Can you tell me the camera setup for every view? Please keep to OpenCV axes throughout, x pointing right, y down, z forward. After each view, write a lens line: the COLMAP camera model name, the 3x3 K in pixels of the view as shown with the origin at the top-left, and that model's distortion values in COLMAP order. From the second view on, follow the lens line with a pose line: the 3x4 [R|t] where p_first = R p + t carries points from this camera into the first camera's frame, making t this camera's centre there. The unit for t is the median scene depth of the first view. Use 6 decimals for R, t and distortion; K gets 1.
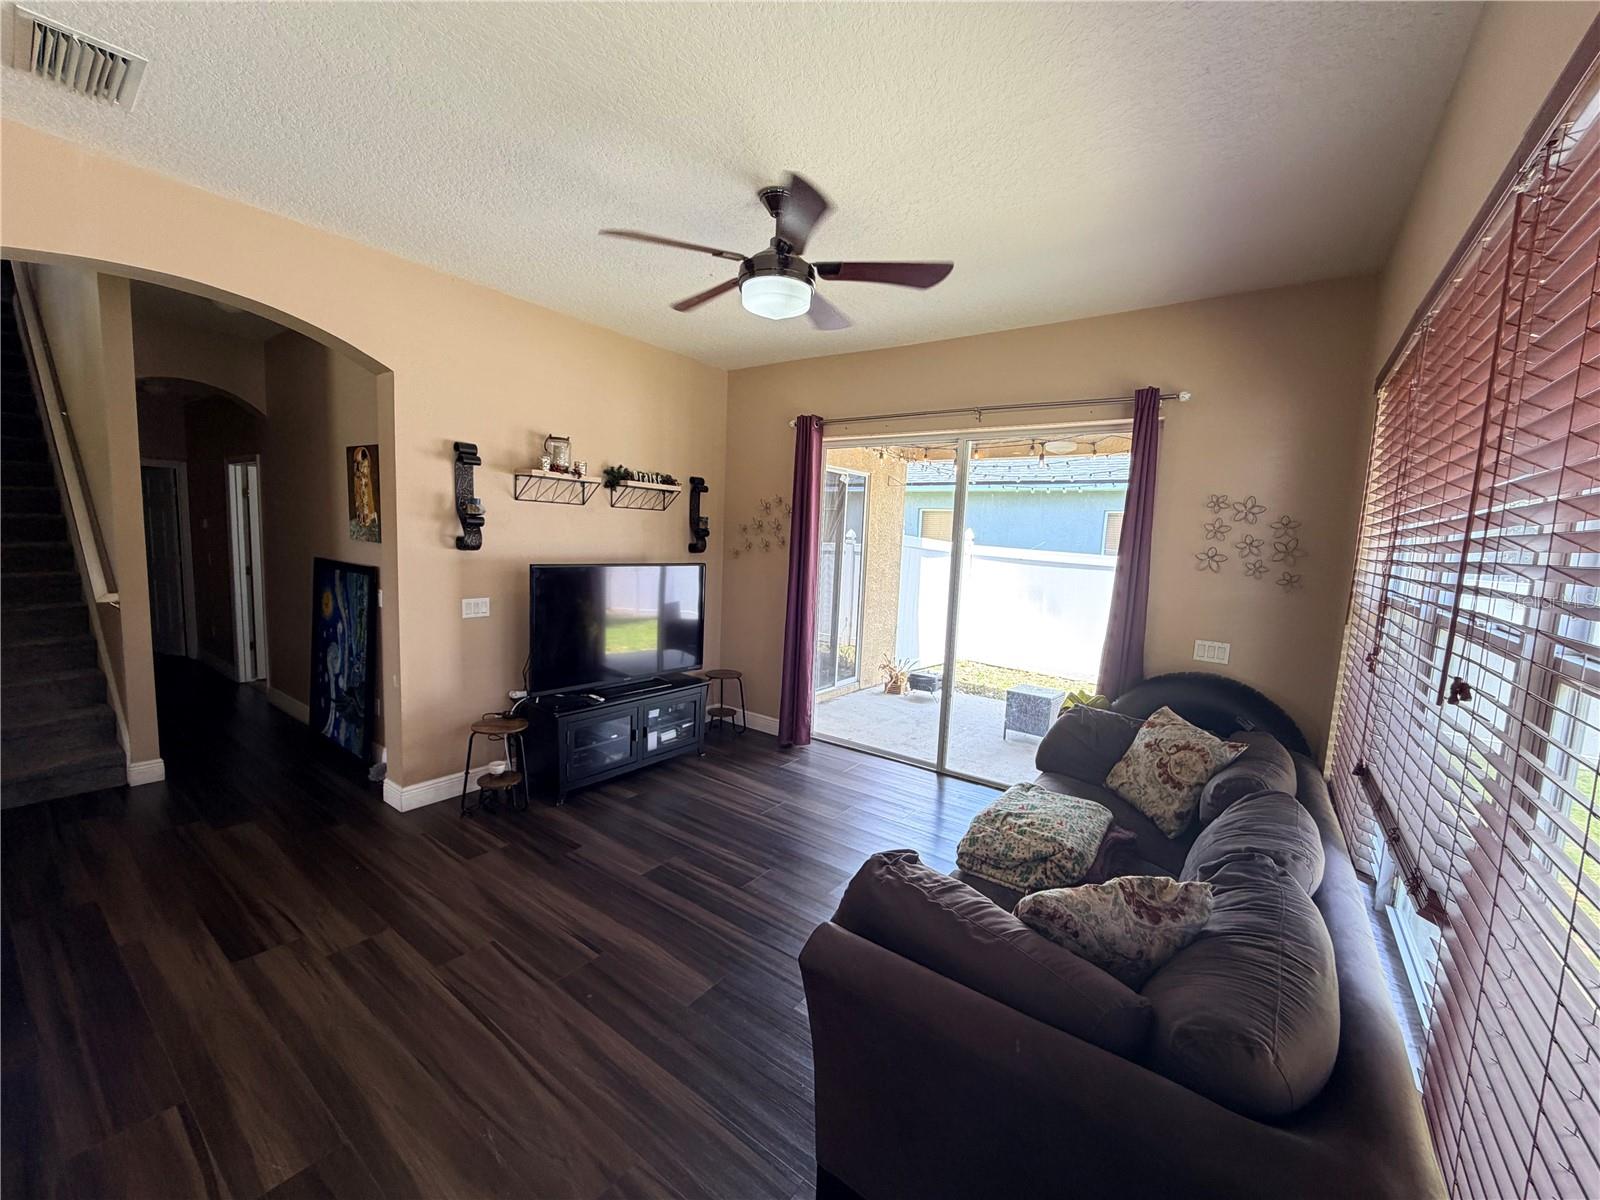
lens RADIAL K [[633.8, 0, 801.1], [0, 633.8, 606.3], [0, 0, 1]] dist [-0.000869, 0.000094]
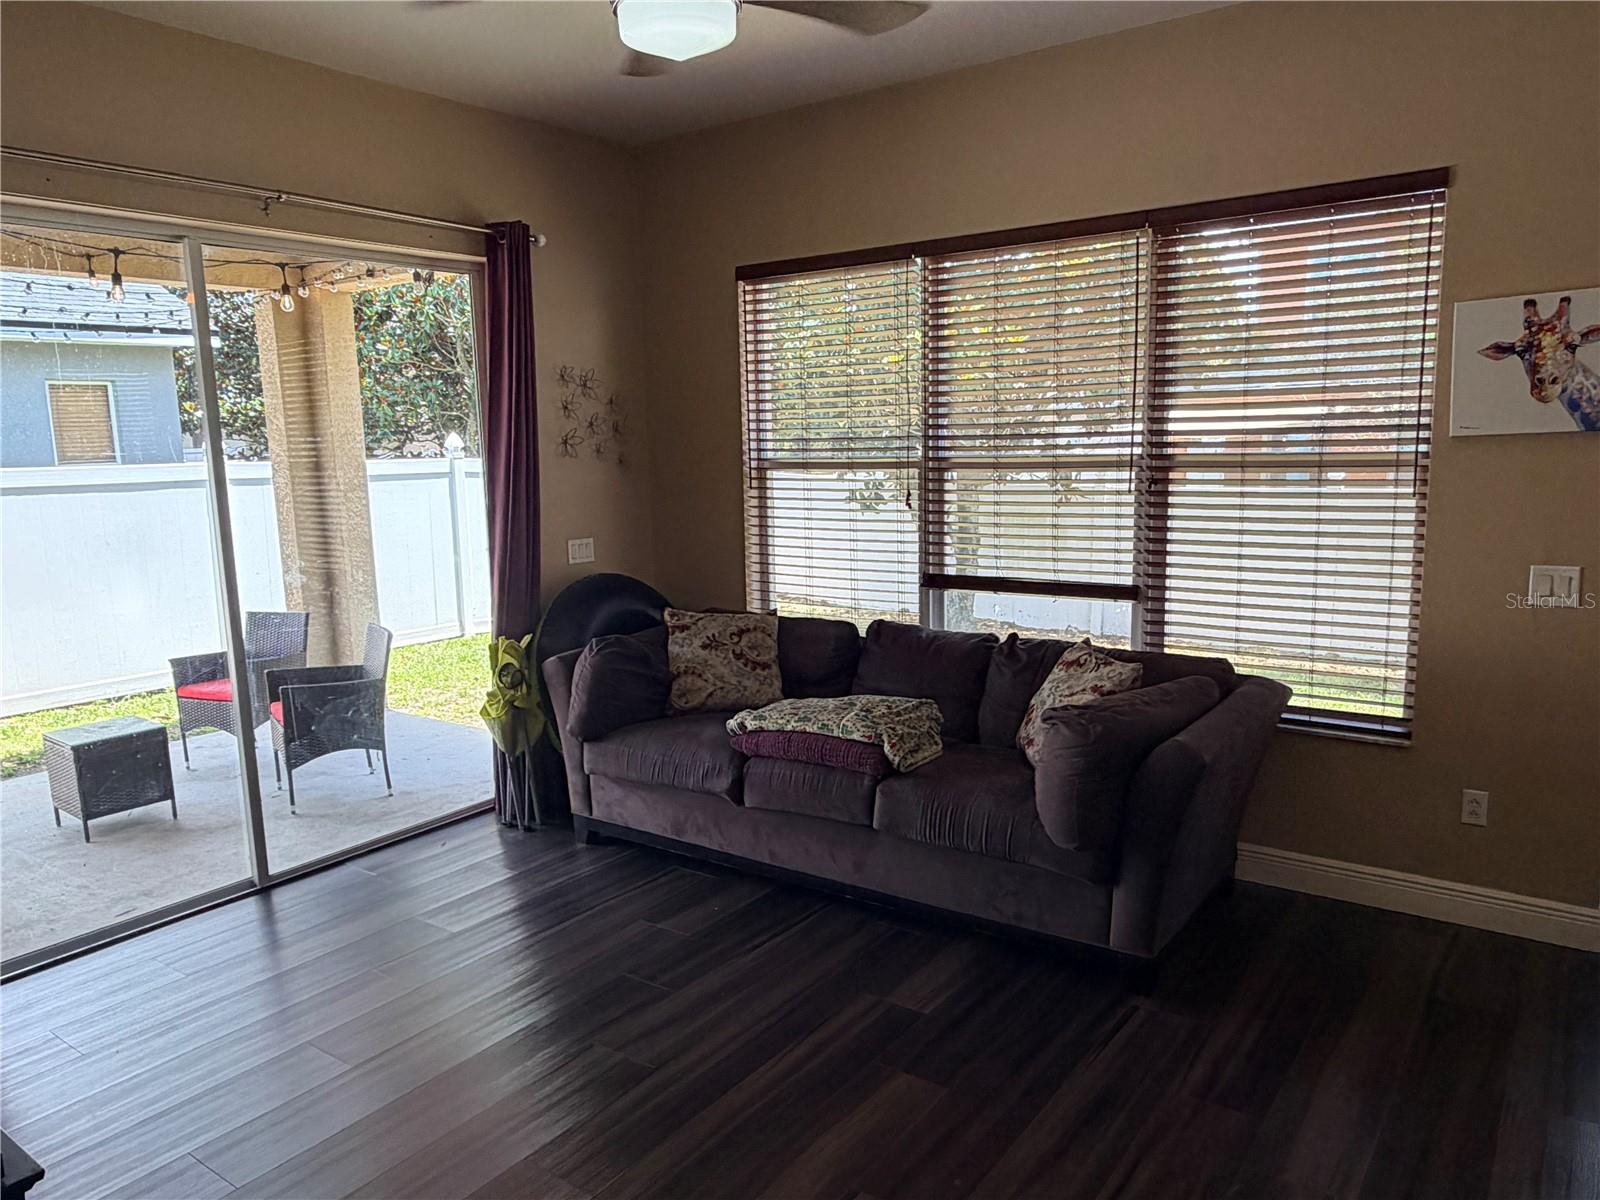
lens RADIAL K [[1119.7, 0, 800.0], [0, 1119.7, 600.0], [0, 0, 1]] dist [0.001267, 0.000022]
pose [[-0.008135, -0.199492, 0.979866, -0.641959], [0.142568, 0.969656, 0.198597, -0.090678], [-0.989752, 0.141313, 0.020553, 0.503652]]
